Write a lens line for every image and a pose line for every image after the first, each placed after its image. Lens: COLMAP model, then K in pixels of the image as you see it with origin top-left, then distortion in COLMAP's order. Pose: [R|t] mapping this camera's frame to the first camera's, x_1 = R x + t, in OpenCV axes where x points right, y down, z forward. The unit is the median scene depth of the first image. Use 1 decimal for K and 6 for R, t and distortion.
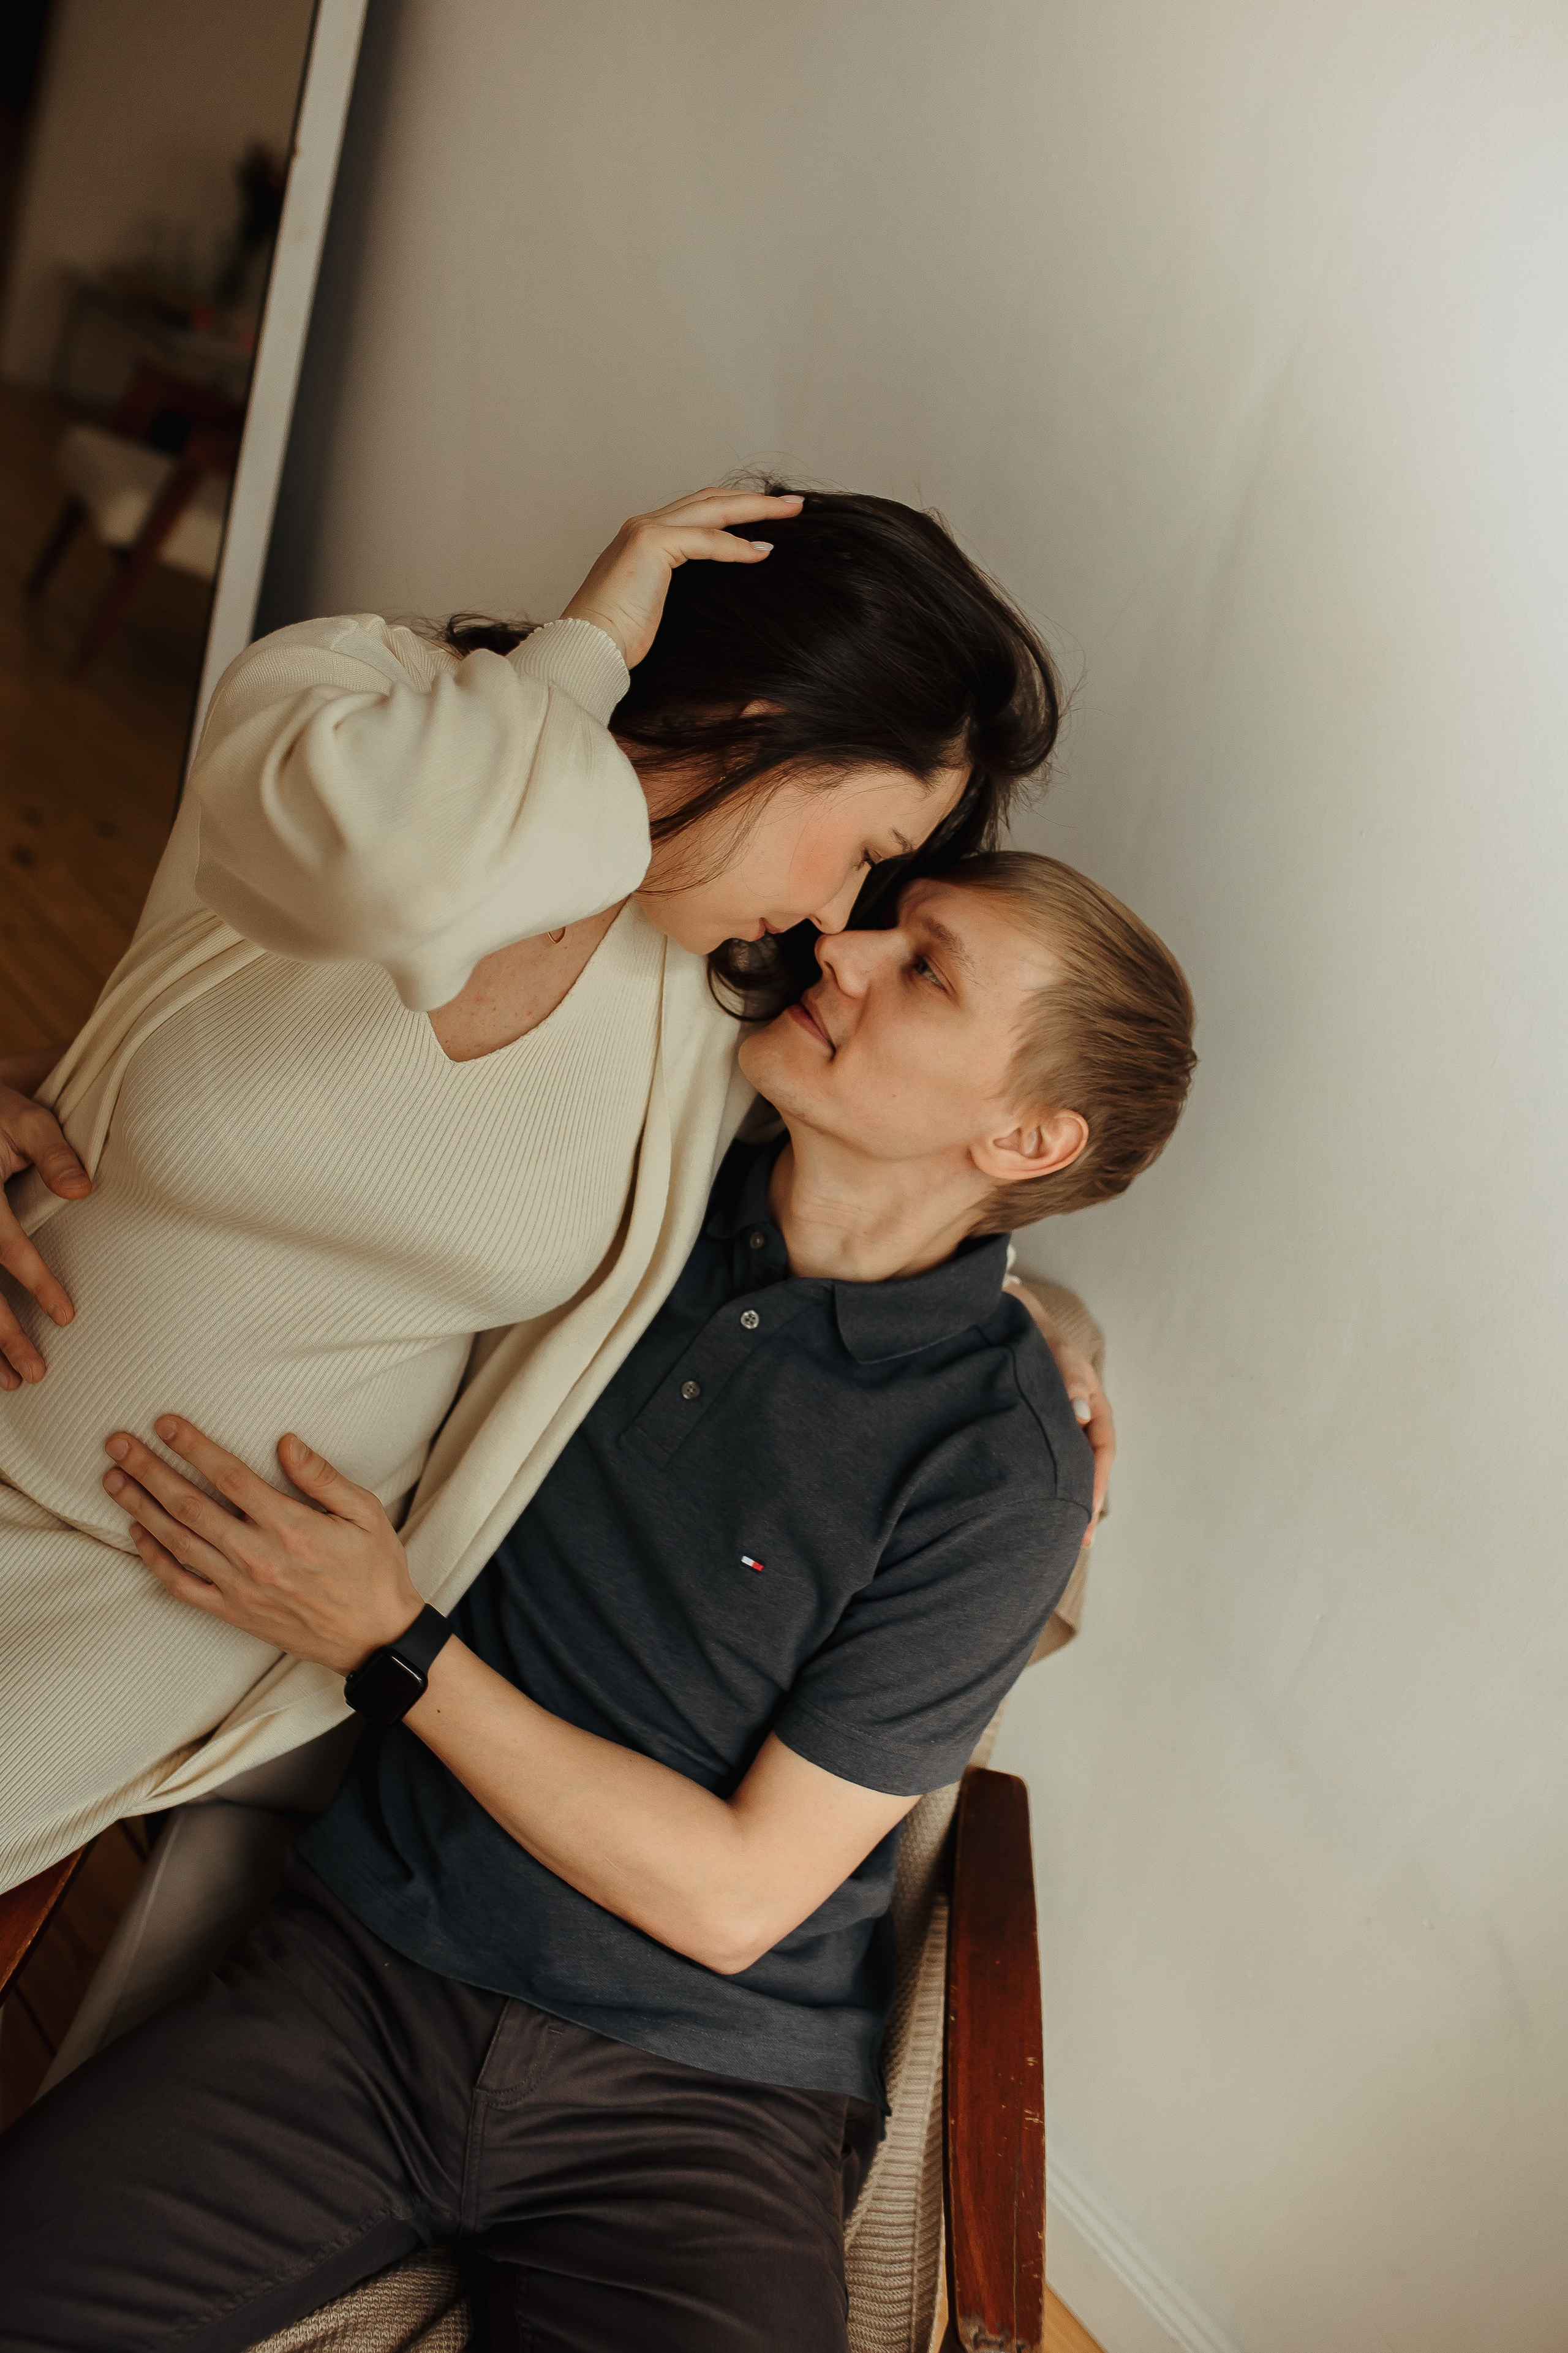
lens RADIAL K [[2344.8, 0, 784.0], [0, 2344.8, 1176.5], [0, 0, 1]] dist [-0.181740, 0.008156]
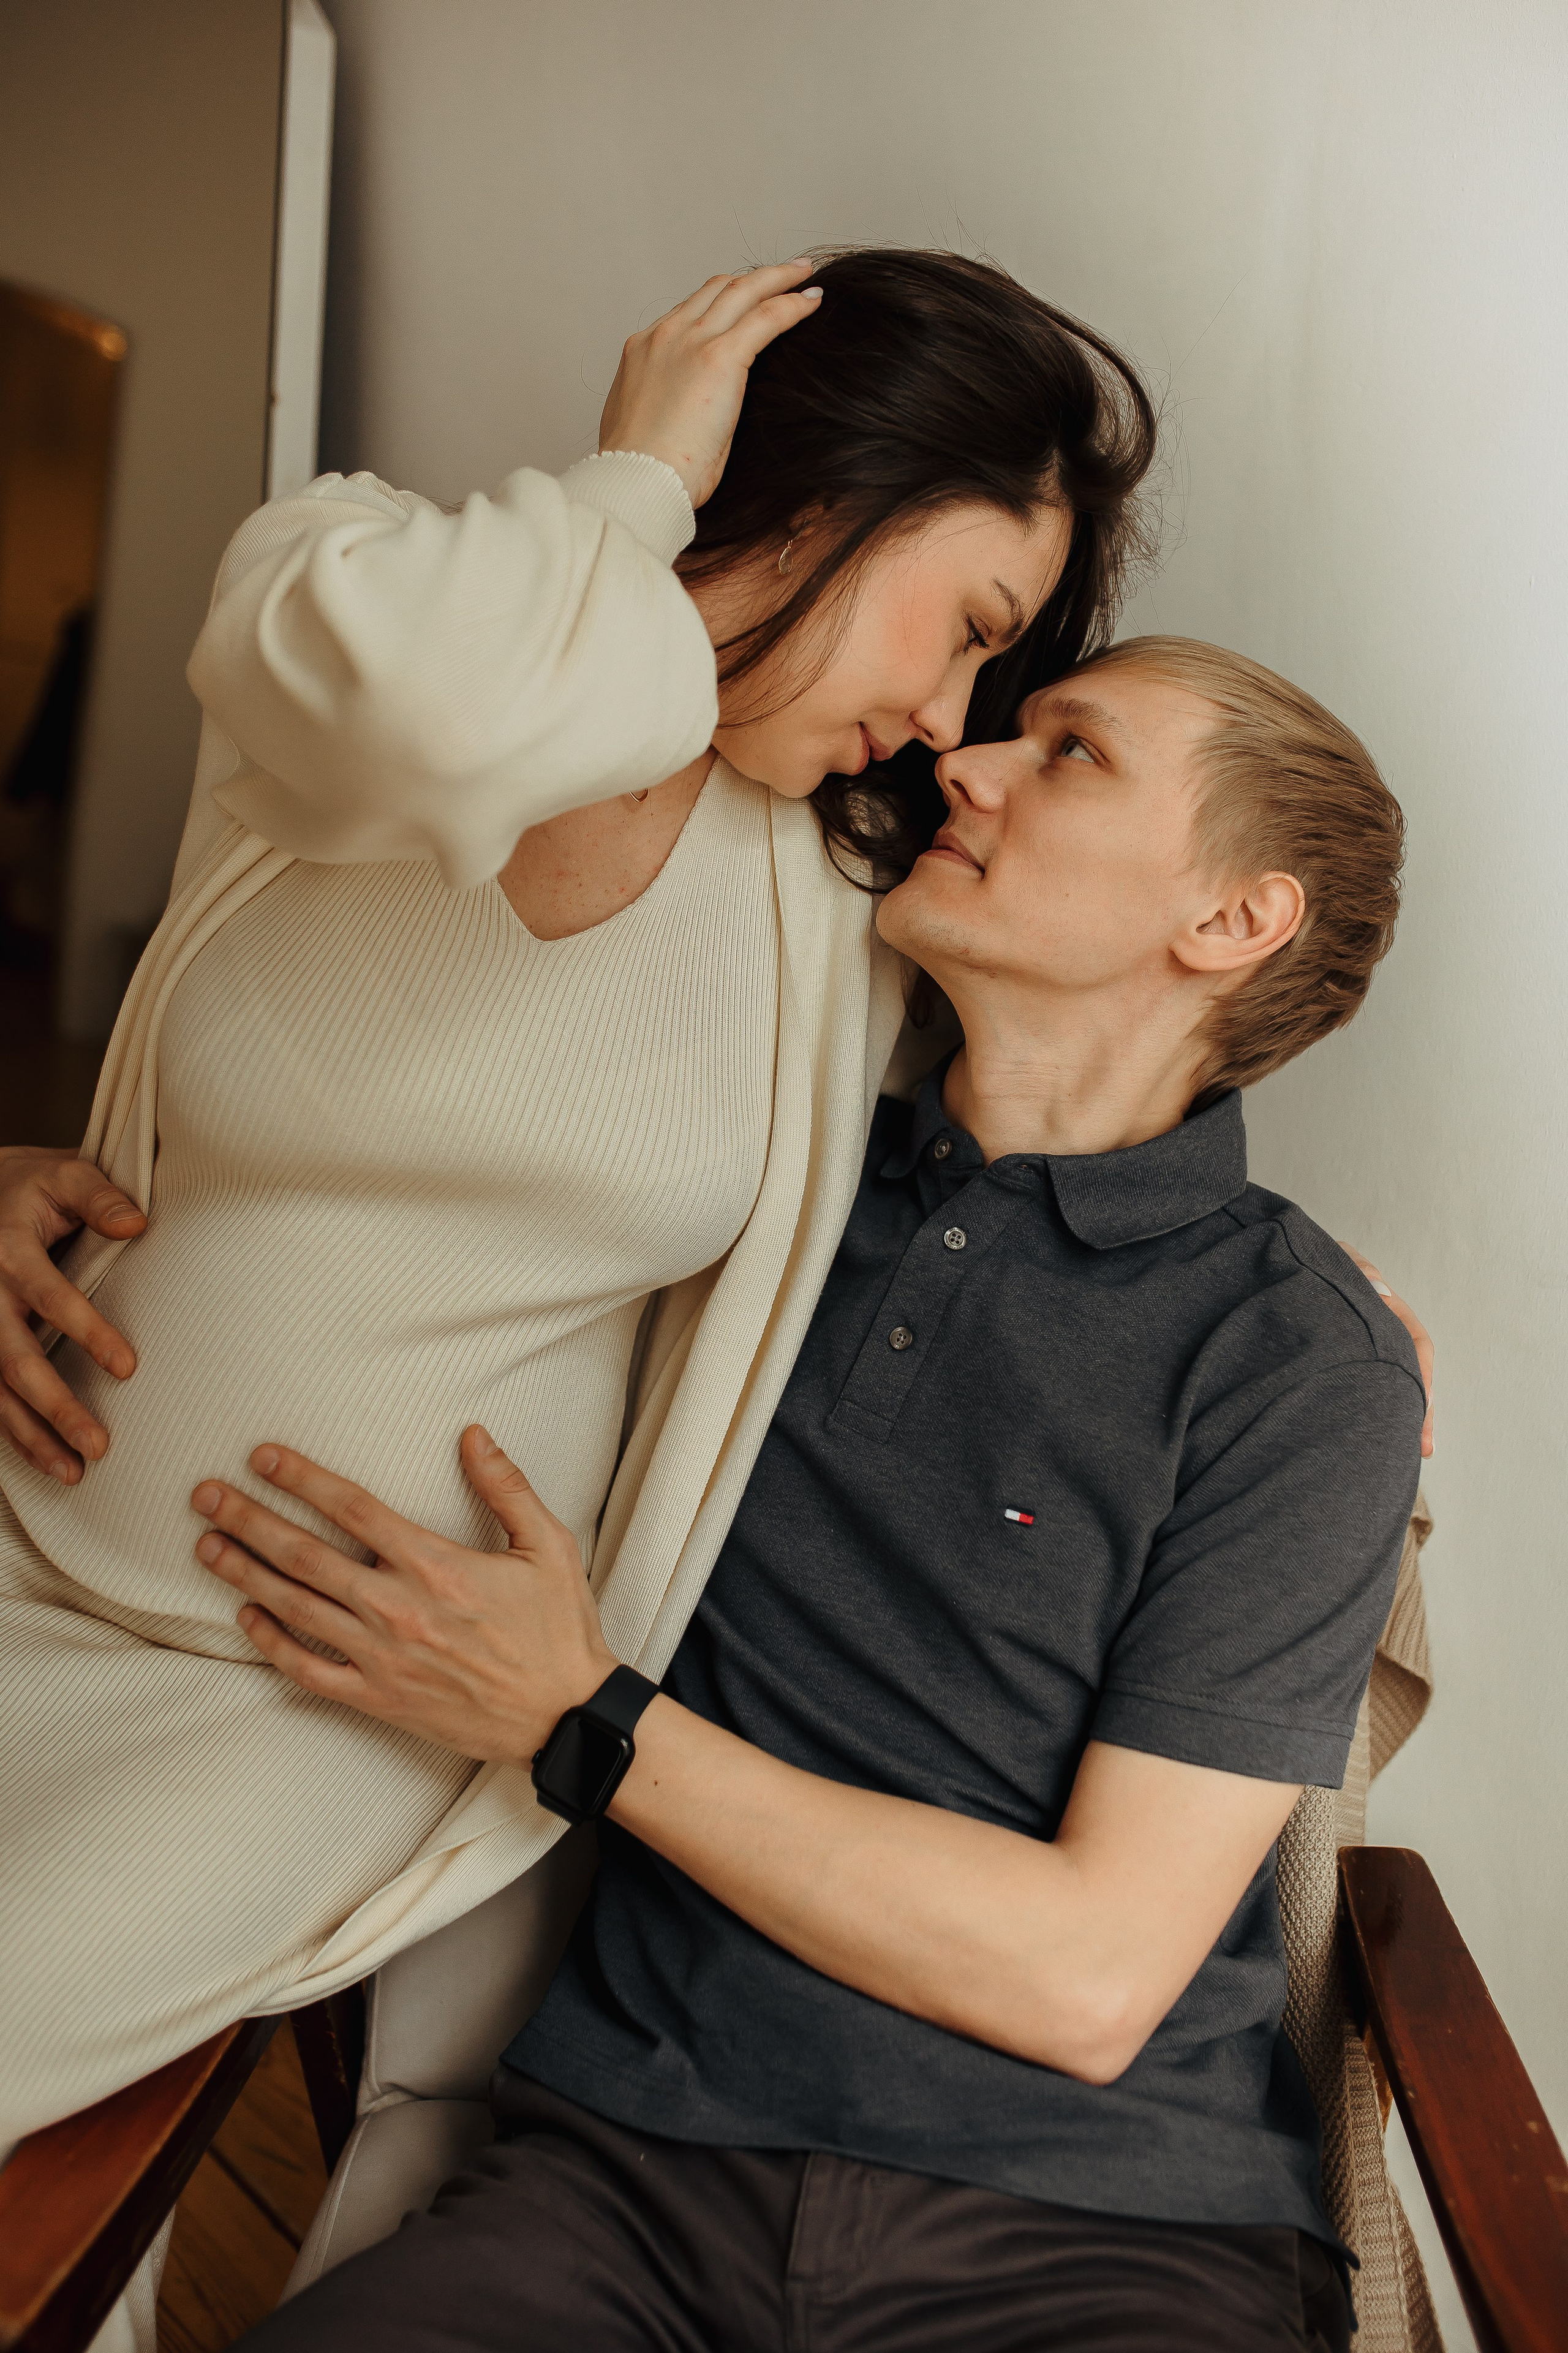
lens RADIAL K [[2390.5, 0, 702.6], [0, 2390.5, 1176.8], [0, 0, 1]] dist [-0.218486, 0.219880]
pose [[0.977800, -0.199290, -0.064731, -0.043437], [0.173264, 0.942707, -0.285102, 0.268740], [0.117841, 0.267557, 0.956309, 0.196745]]
